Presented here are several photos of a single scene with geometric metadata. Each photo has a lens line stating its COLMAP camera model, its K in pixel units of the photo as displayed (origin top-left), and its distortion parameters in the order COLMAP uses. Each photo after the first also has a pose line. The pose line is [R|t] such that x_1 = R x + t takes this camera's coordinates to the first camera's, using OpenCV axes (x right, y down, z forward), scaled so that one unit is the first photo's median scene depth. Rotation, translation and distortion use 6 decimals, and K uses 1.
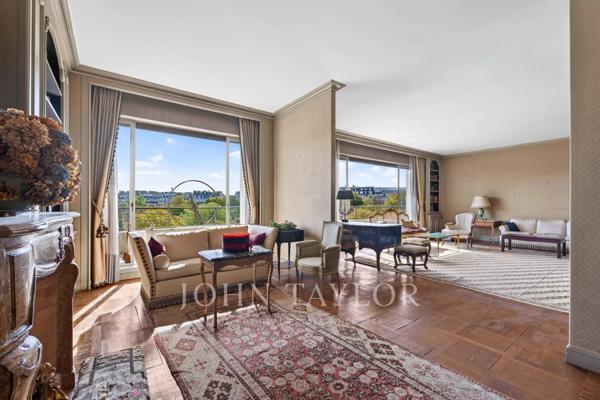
lens RADIAL K [[264.9, 0, 302.5], [0, 264.9, 203.0], [0, 0, 1]] dist [-0.001465, -0.001066]
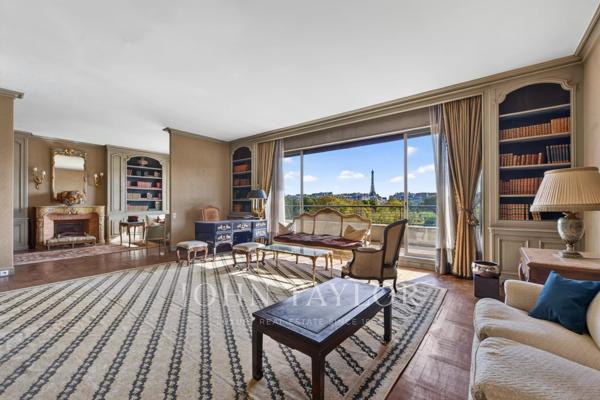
lens RADIAL K [[264.9, 0, 309.4], [0, 264.9, 205.0], [0, 0, 1]] dist [-0.001465, -0.001066]
pose [[0.252591, 0.001123, -0.967573, 3.208877], [0.008539, 0.999958, 0.003389, 0.020657], [0.967536, -0.009118, 0.252570, 2.445200]]
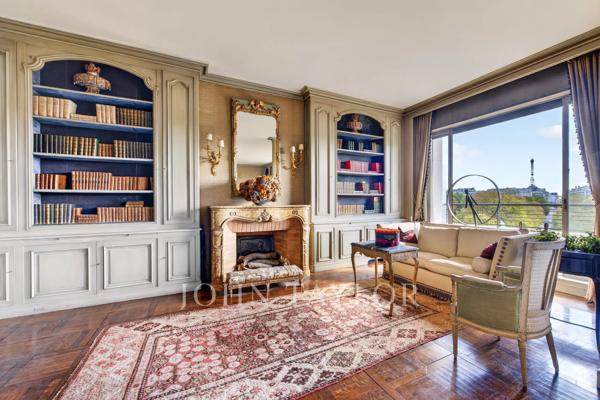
lens RADIAL K [[235.6, 0, 300.3], [0, 235.6, 204.0], [0, 0, 1]] dist [0.003679, -0.000312]
pose [[-0.204675, 0.002561, -0.978827, 0.983086], [0.014197, 0.999899, -0.000353, 0.013601], [0.978727, -0.013969, -0.204691, 1.122317]]
